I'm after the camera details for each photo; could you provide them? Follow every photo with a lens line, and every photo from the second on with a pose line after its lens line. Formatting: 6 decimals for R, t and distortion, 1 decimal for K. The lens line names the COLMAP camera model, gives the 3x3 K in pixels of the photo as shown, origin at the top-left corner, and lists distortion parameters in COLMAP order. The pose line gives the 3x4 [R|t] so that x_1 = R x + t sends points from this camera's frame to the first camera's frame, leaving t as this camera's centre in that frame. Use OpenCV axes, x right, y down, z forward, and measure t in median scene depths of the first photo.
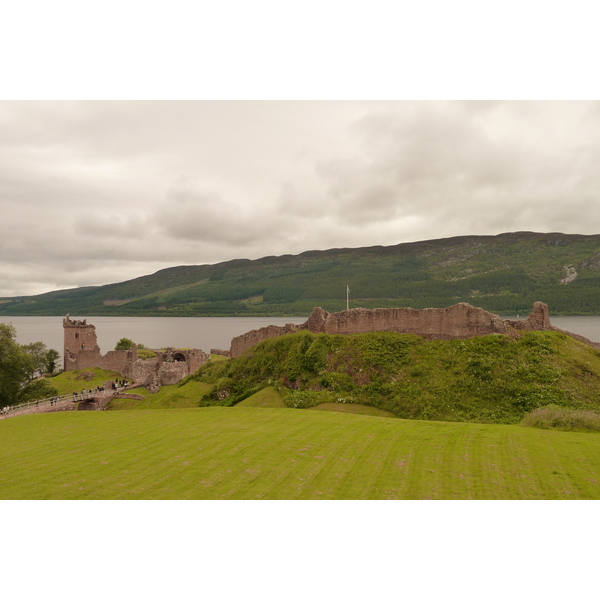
lens RADIAL K [[522.8, 0, 302.5], [0, 522.8, 301.4], [0, 0, 1]] dist [0.009779, -0.002443]
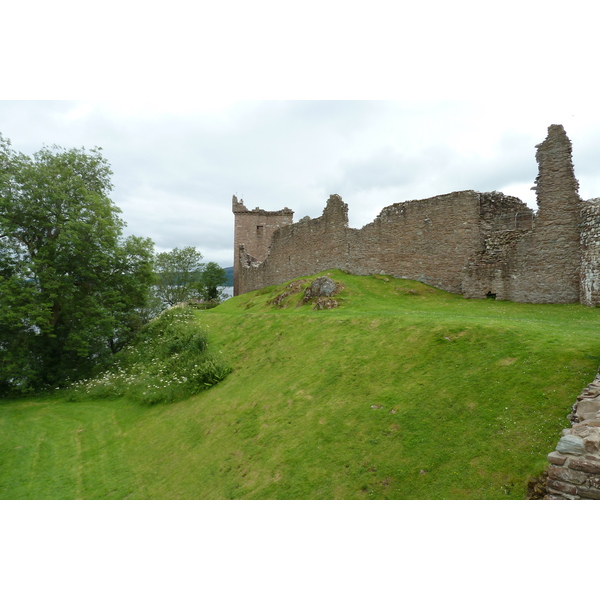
lens RADIAL K [[432.9, 0, 298.5], [0, 432.9, 299.0], [0, 0, 1]] dist [-0.015132, -0.005450]
pose [[0.960673, 0.023522, -0.276684, -0.287489], [-0.011052, 0.998855, 0.046544, 0.108711], [0.277462, -0.041656, 0.959833, 0.632601]]
